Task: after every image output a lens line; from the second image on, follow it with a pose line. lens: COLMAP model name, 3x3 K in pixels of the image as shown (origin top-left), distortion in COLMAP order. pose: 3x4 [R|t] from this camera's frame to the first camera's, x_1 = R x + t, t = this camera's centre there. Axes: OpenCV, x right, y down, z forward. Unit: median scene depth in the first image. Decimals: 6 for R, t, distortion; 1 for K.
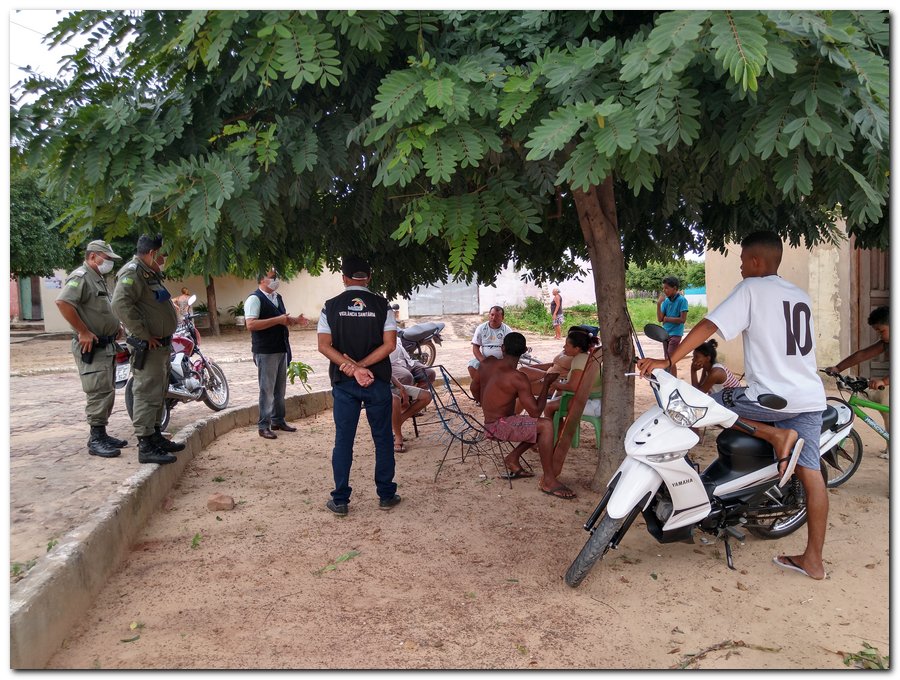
lens RADIAL K [[653.1, 0, 449.2], [0, 653.1, 338.6], [0, 0, 1]] dist [0.057532, -0.005126]
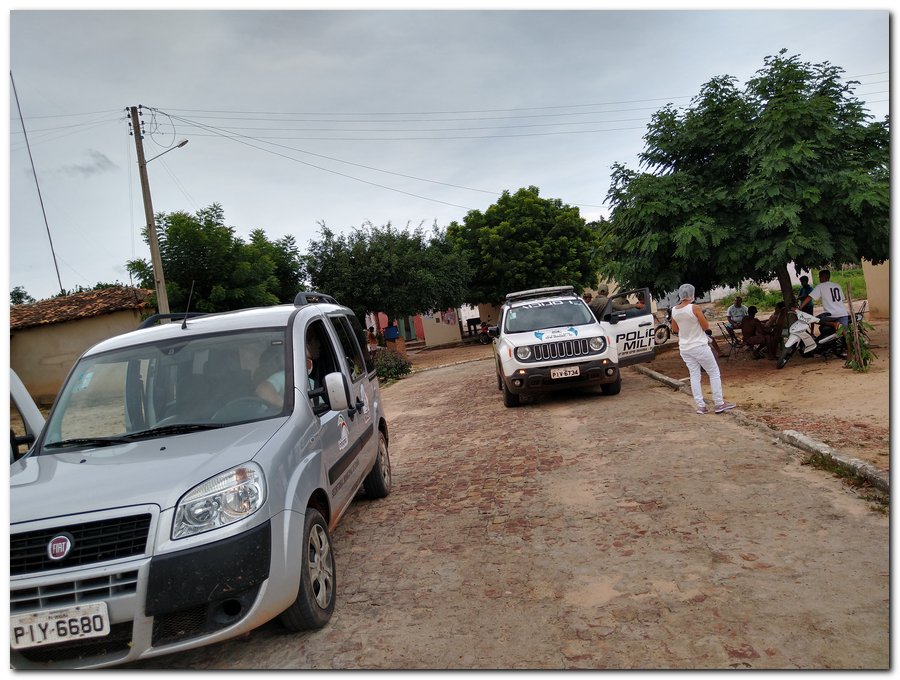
lens RADIAL K [[653.1, 0, 451.8], [0, 653.1, 340.2], [0, 0, 1]] dist [0.057532, -0.005126]
pose [[0.950222, -0.097052, -0.296071, -0.446085], [0.096019, 0.995216, -0.018062, 0.091702], [0.296408, -0.011266, 0.954995, -3.150766]]
